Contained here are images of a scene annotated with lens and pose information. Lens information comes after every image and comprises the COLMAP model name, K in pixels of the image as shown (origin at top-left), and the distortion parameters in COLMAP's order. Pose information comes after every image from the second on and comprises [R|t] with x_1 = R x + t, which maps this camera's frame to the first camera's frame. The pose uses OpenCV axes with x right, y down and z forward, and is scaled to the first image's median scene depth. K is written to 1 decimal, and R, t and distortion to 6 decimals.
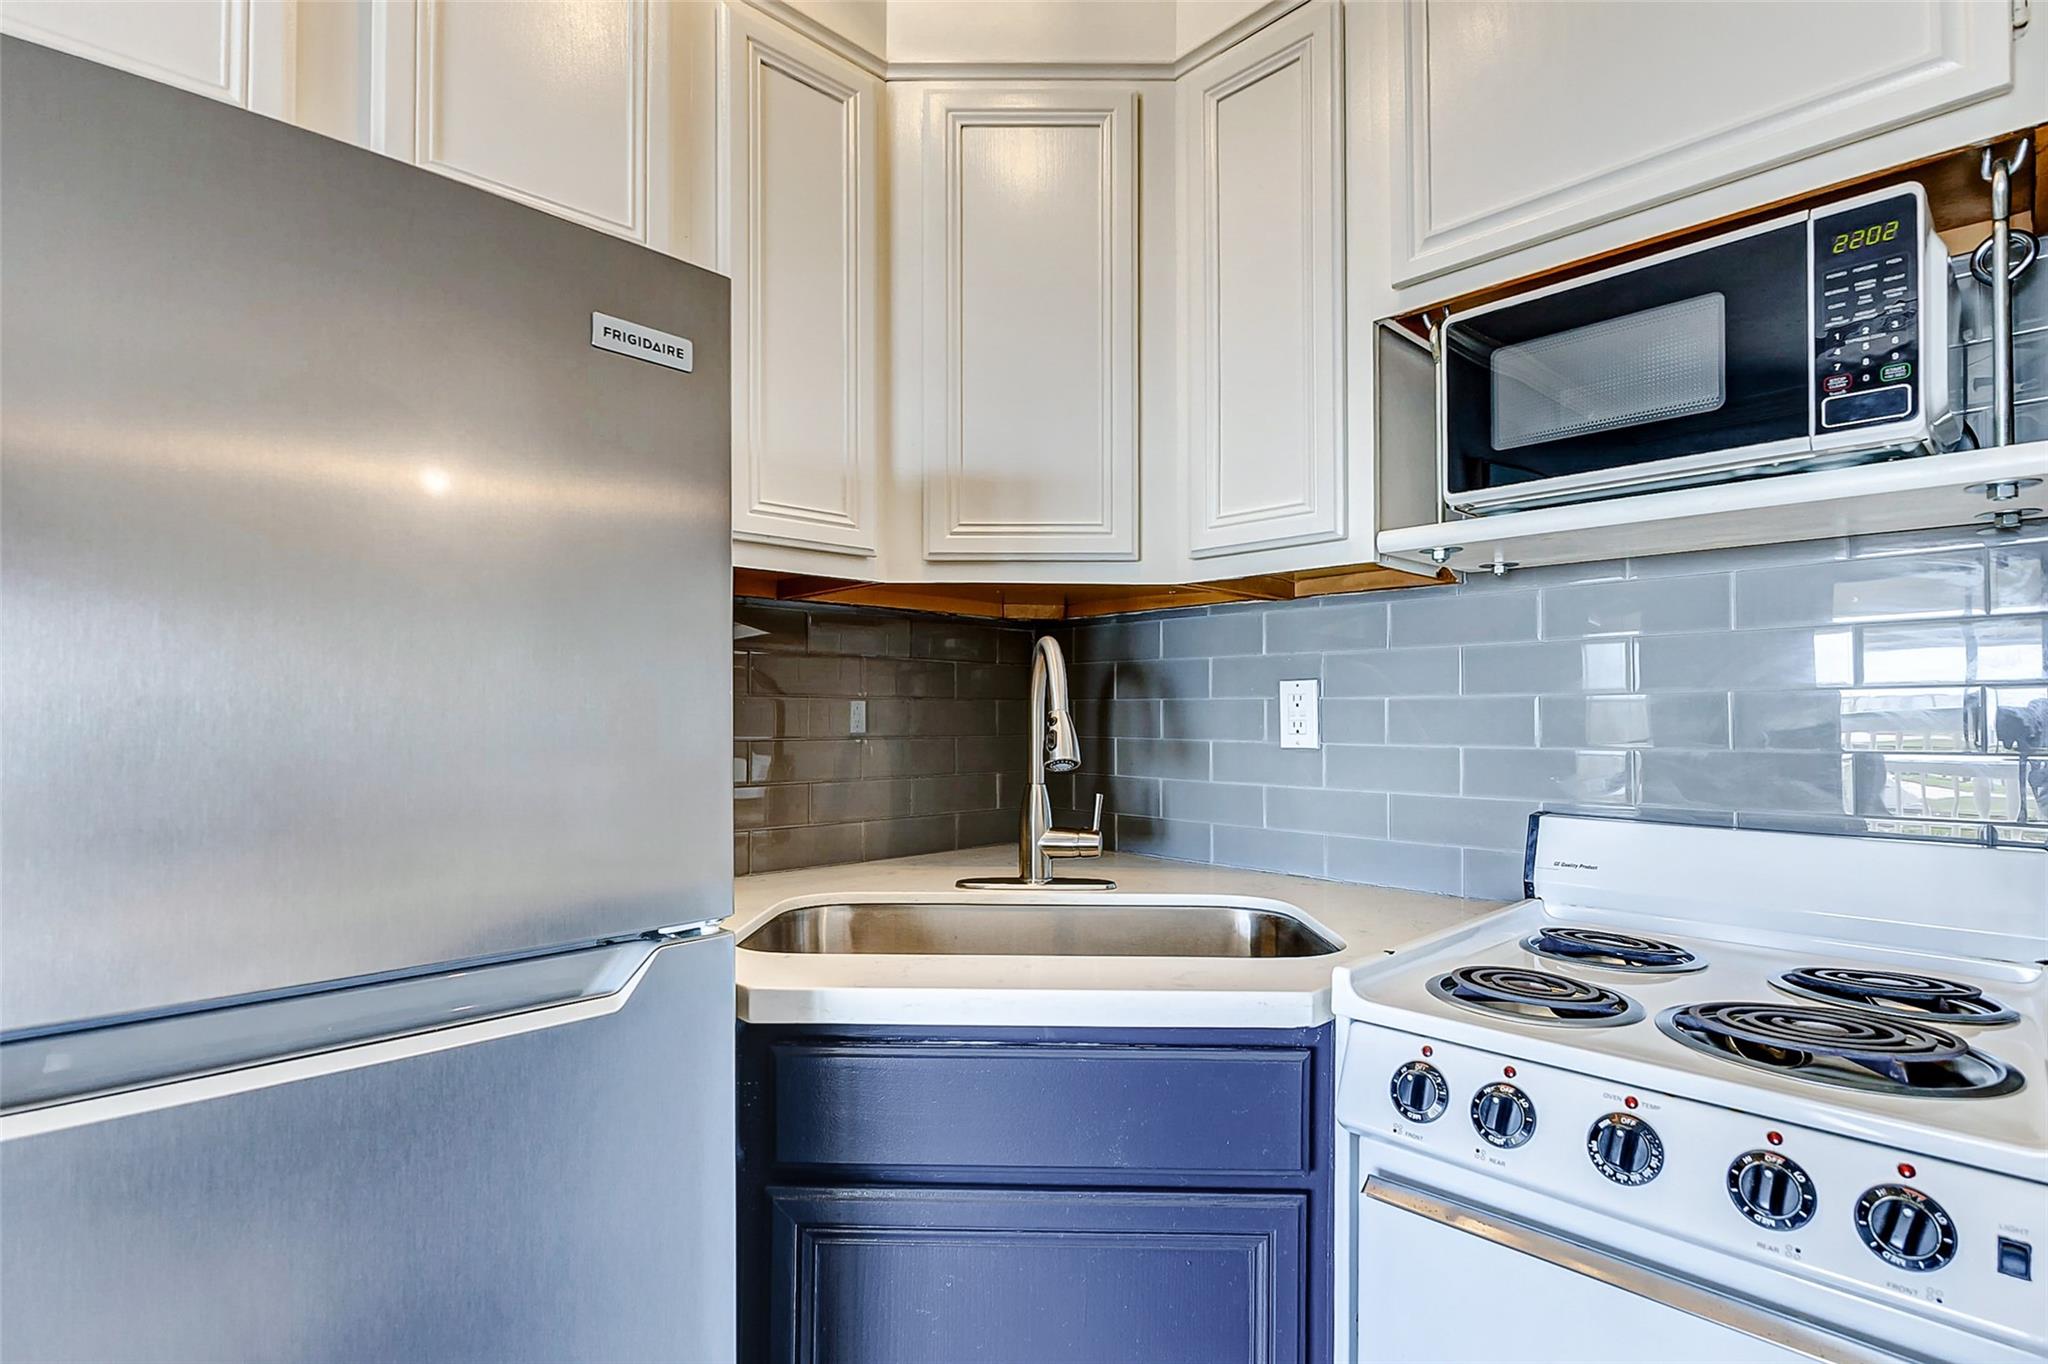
lens RADIAL K [[979.4, 0, 1026.3], [0, 979.4, 703.6], [0, 0, 1]] dist [-0.007983, -0.000560]
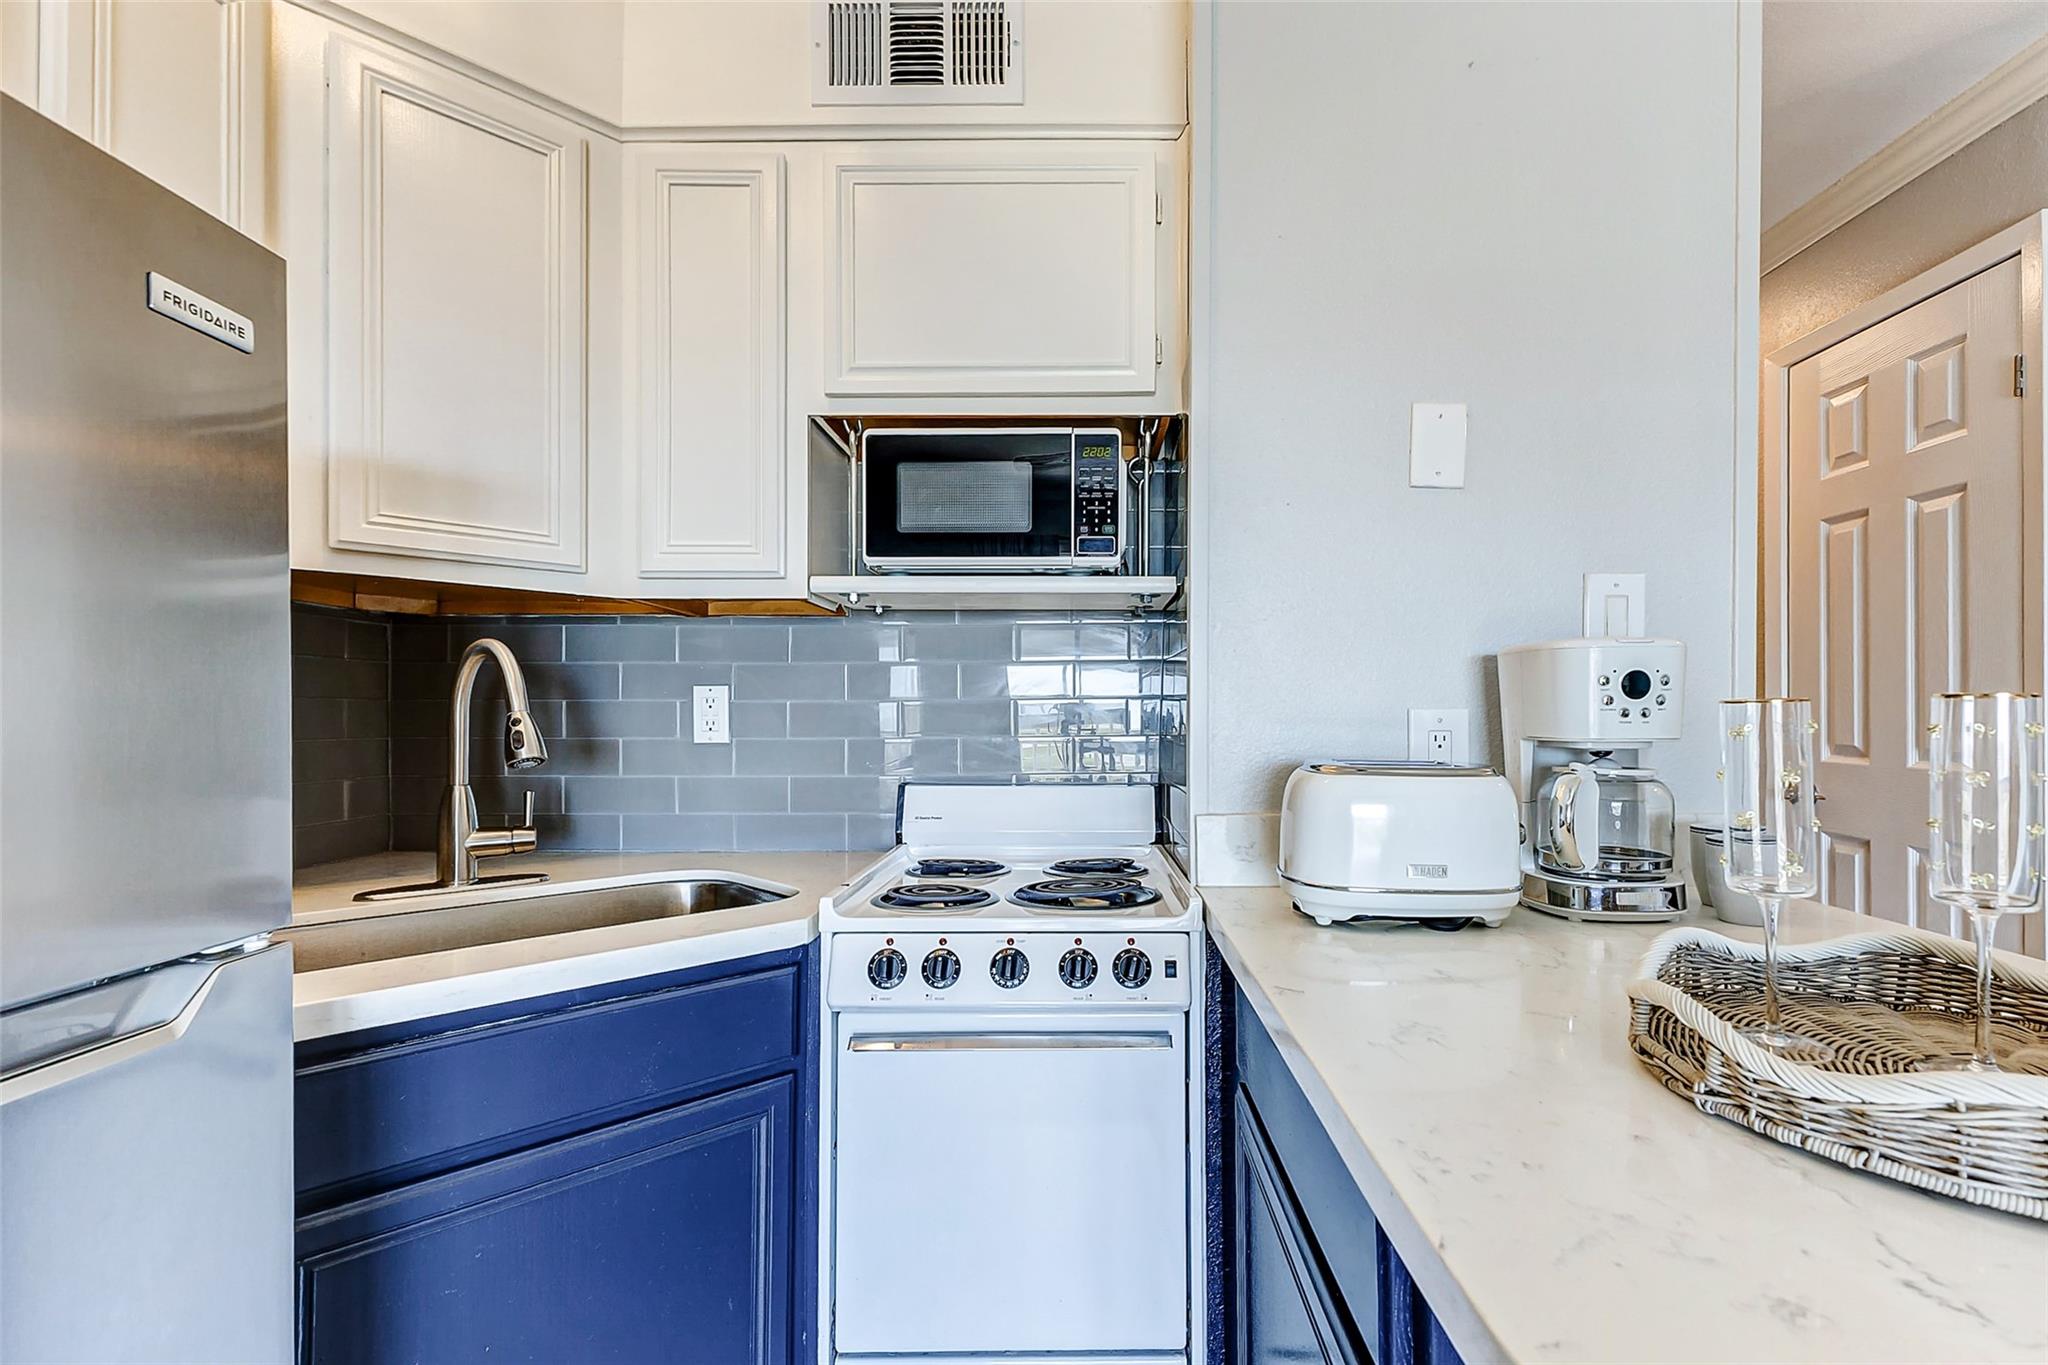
lens RADIAL K [[905.5, 0, 1092.0], [0, 905.5, 707.7], [0, 0, 1]] dist [0.010395, -0.005122]
pose [[0.692590, 0.002843, 0.721326, -0.298978], [-0.005876, 0.999981, 0.001701, -0.002854], [-0.721307, -0.005417, 0.692594, -0.141106]]
